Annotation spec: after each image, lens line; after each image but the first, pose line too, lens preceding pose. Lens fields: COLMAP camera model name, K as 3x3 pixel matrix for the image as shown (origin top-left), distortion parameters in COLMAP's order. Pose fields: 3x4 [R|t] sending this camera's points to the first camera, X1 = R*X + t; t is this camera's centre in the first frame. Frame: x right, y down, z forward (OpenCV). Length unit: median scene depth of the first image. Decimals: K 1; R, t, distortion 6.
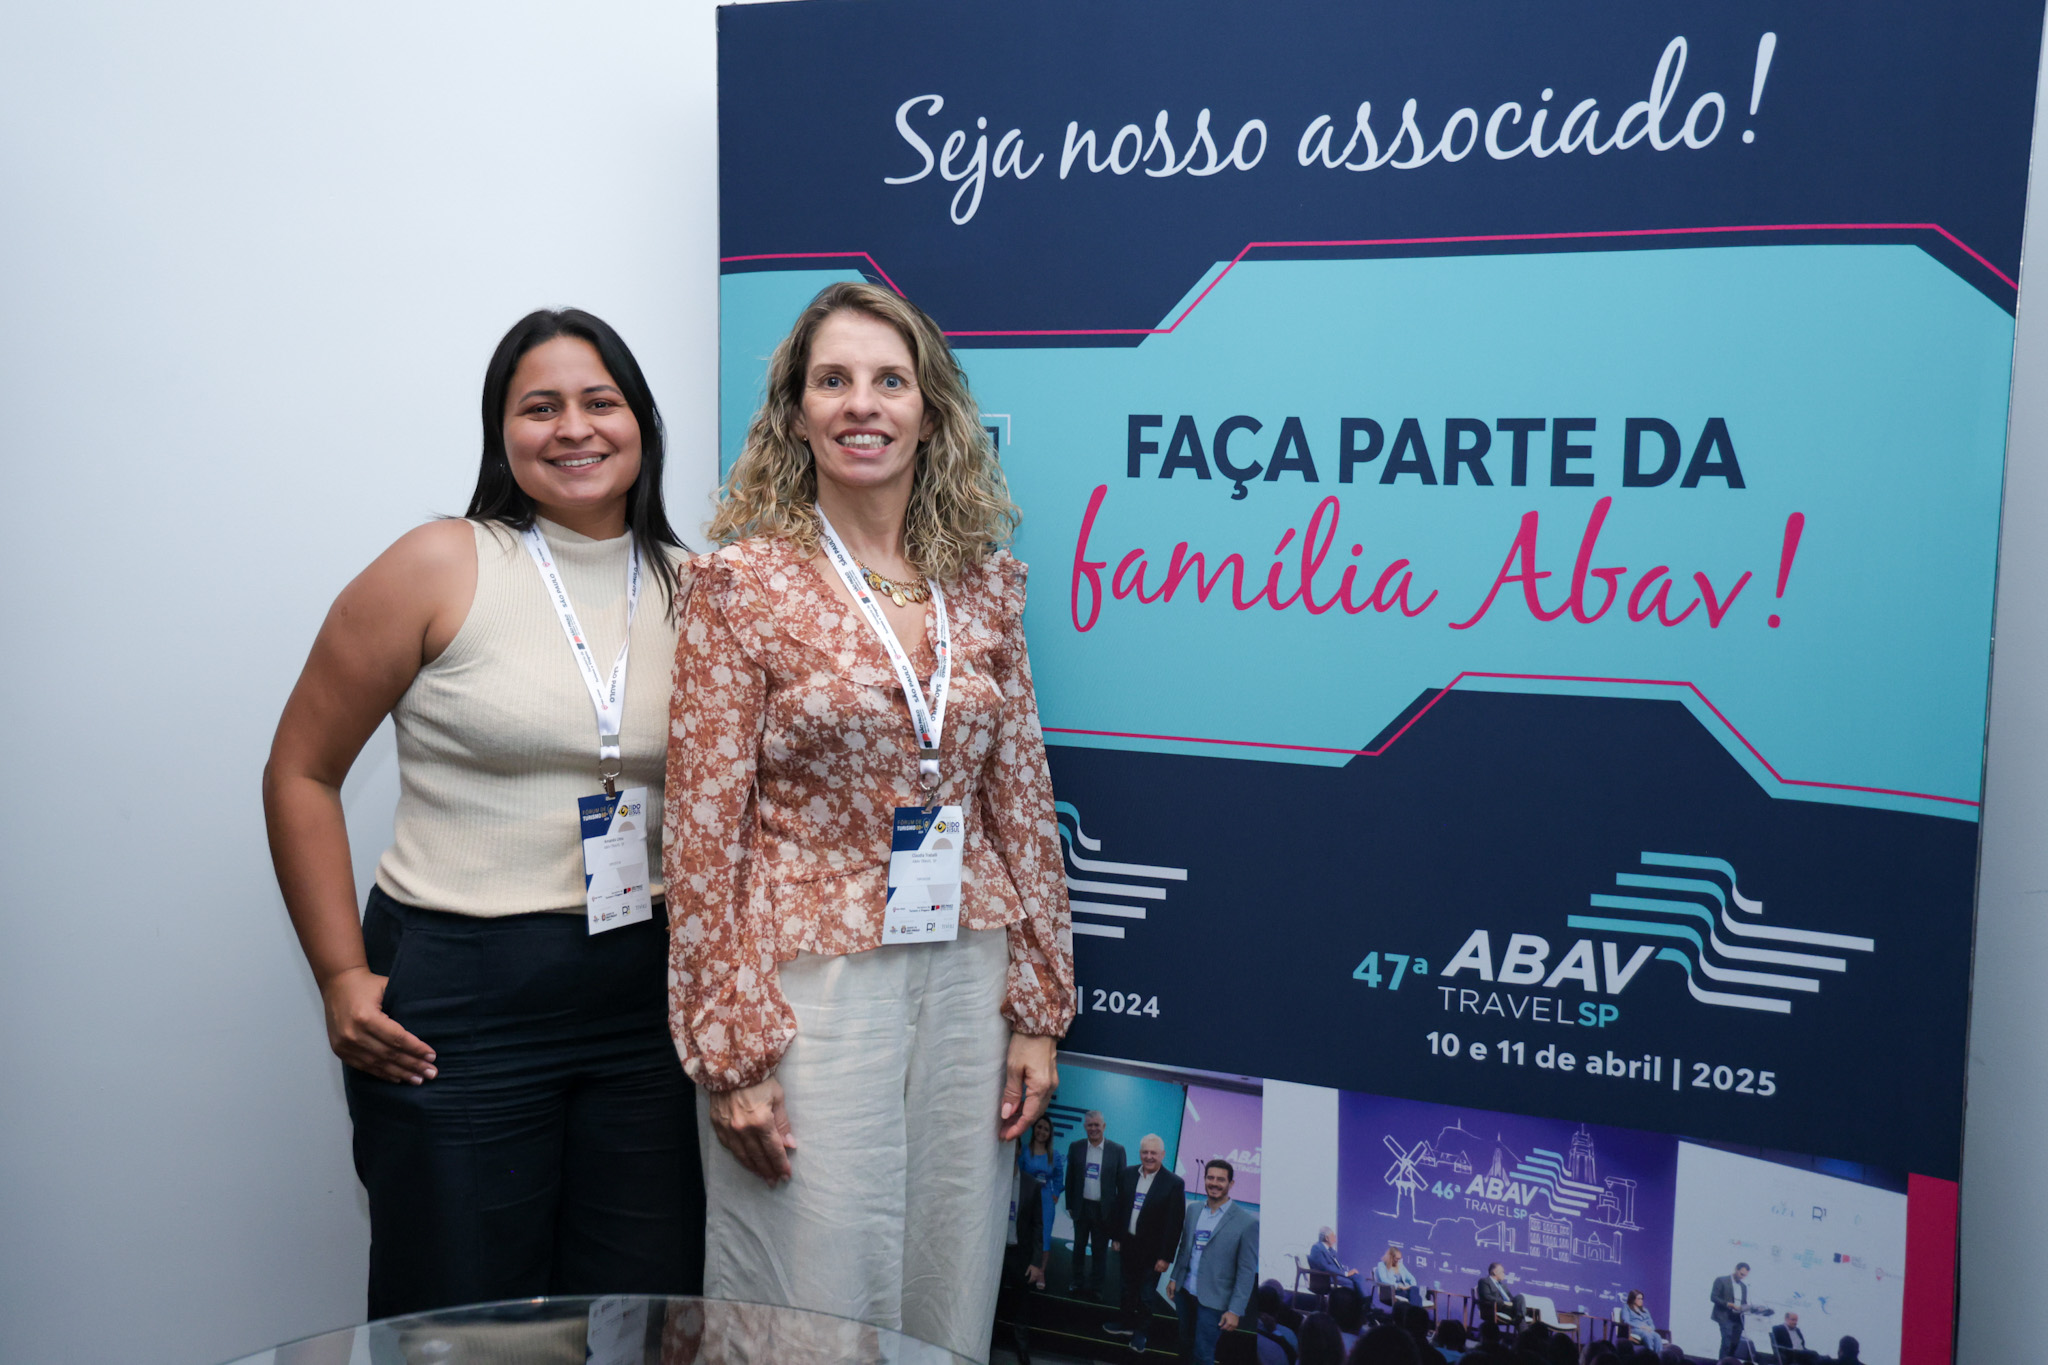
lens RADIAL K [[2339.5, 0, 1023.7], [0, 2339.5, 682.9], [0, 0, 1]] dist [0.010302, 0.000000]
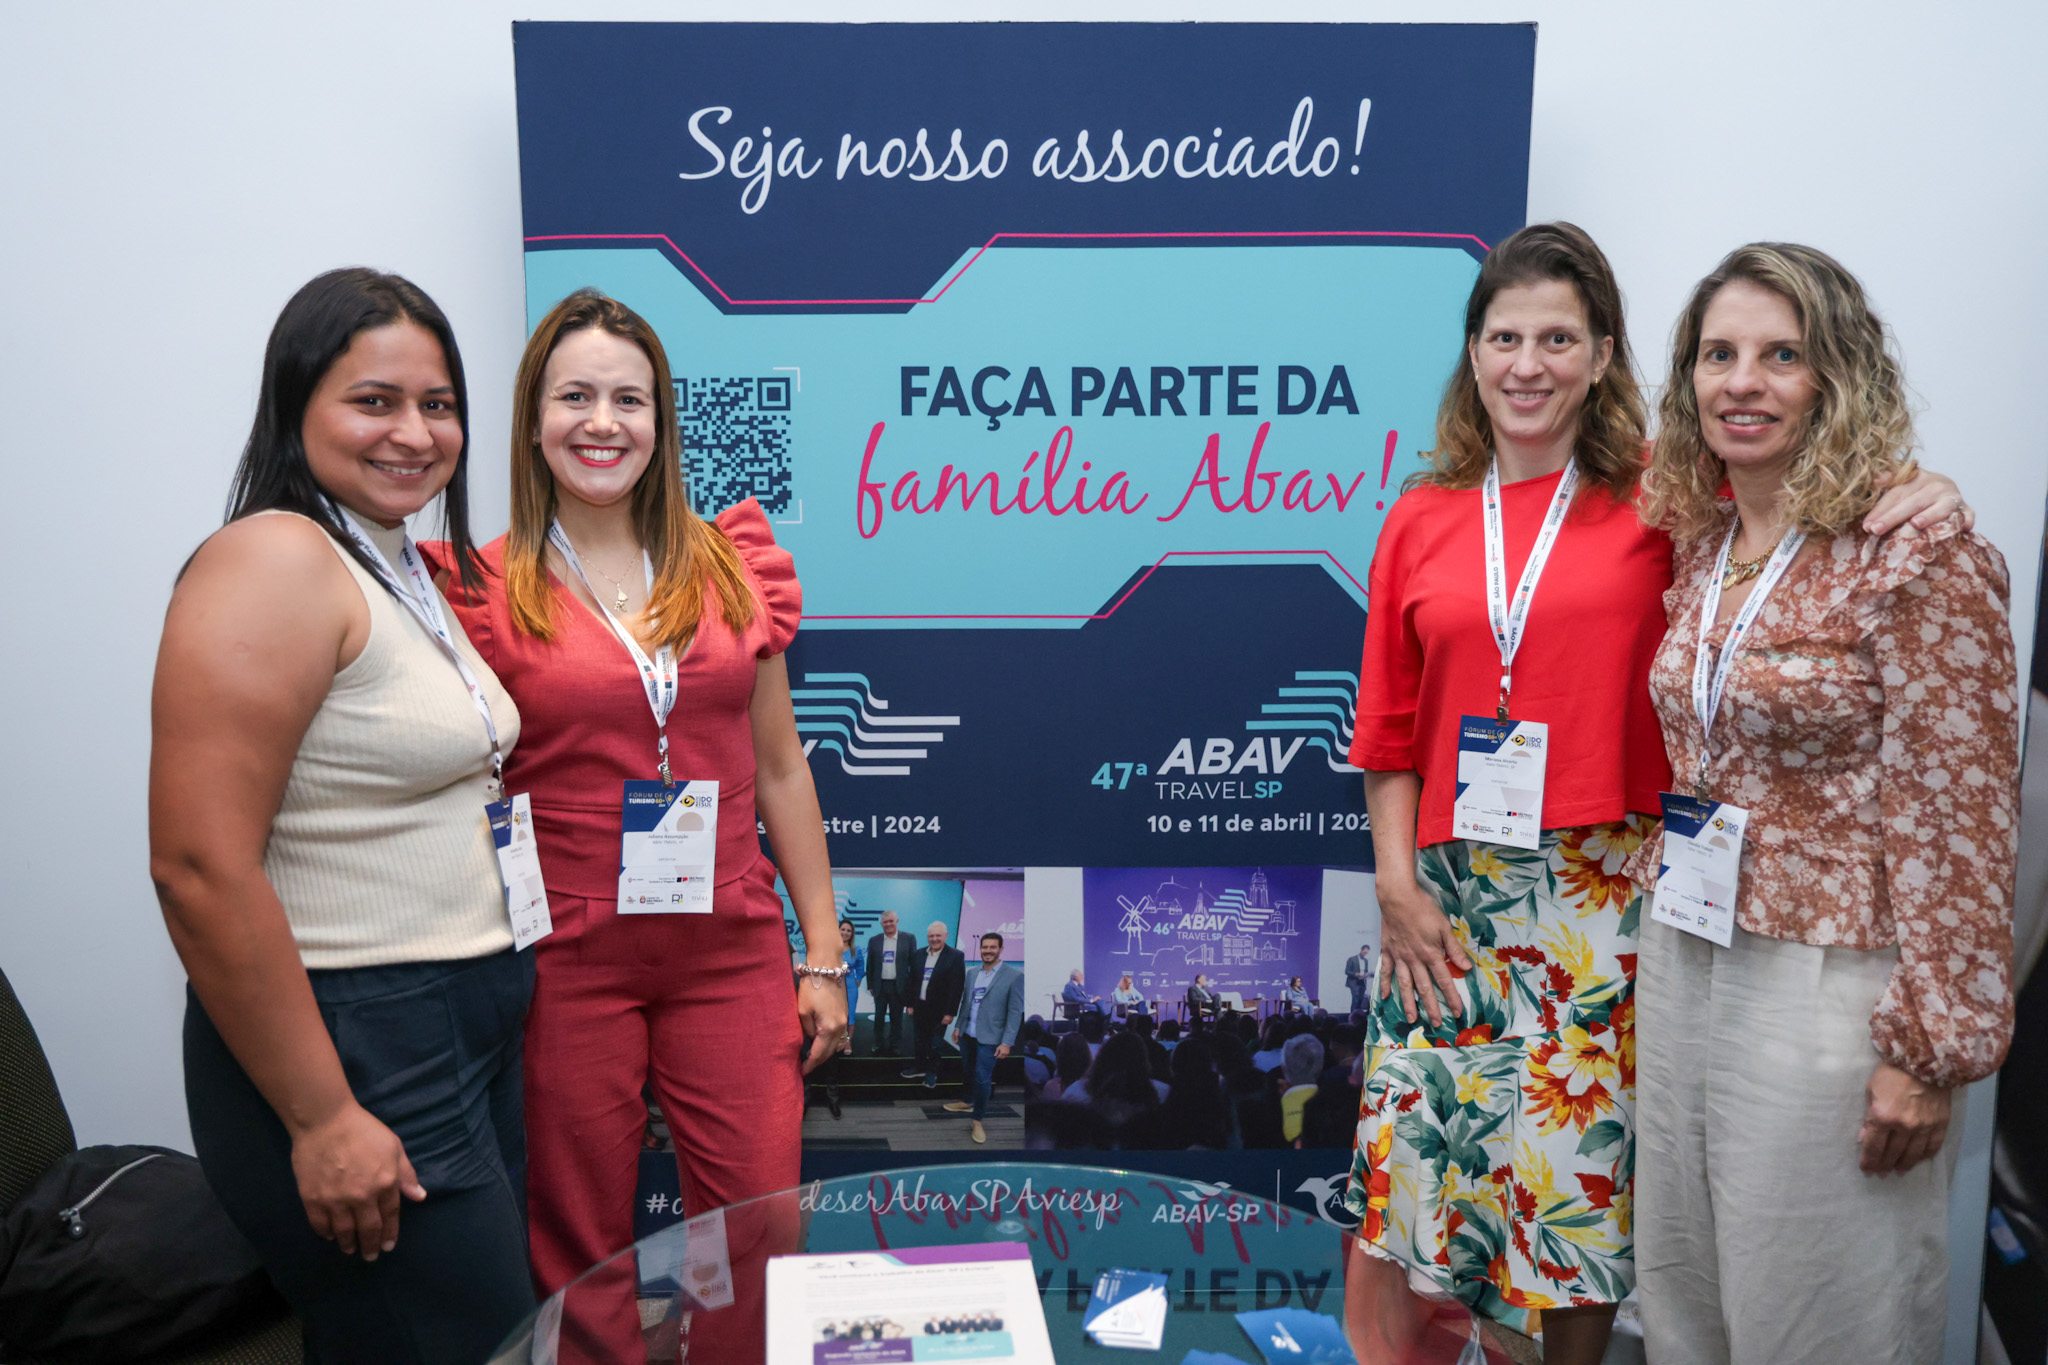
lens RADIAL K [[1902.4, 0, 1023.5], [0, 1902.4, 683.0], [0, 0, 1]] dist [-0.066399, 0.000000]
pose [[0.892644, -0.083857, 0.442893, -0.381280], [0.060350, 0.995931, 0.066935, -0.007990], [-0.446704, -0.033021, 0.894072, 0.038306]]
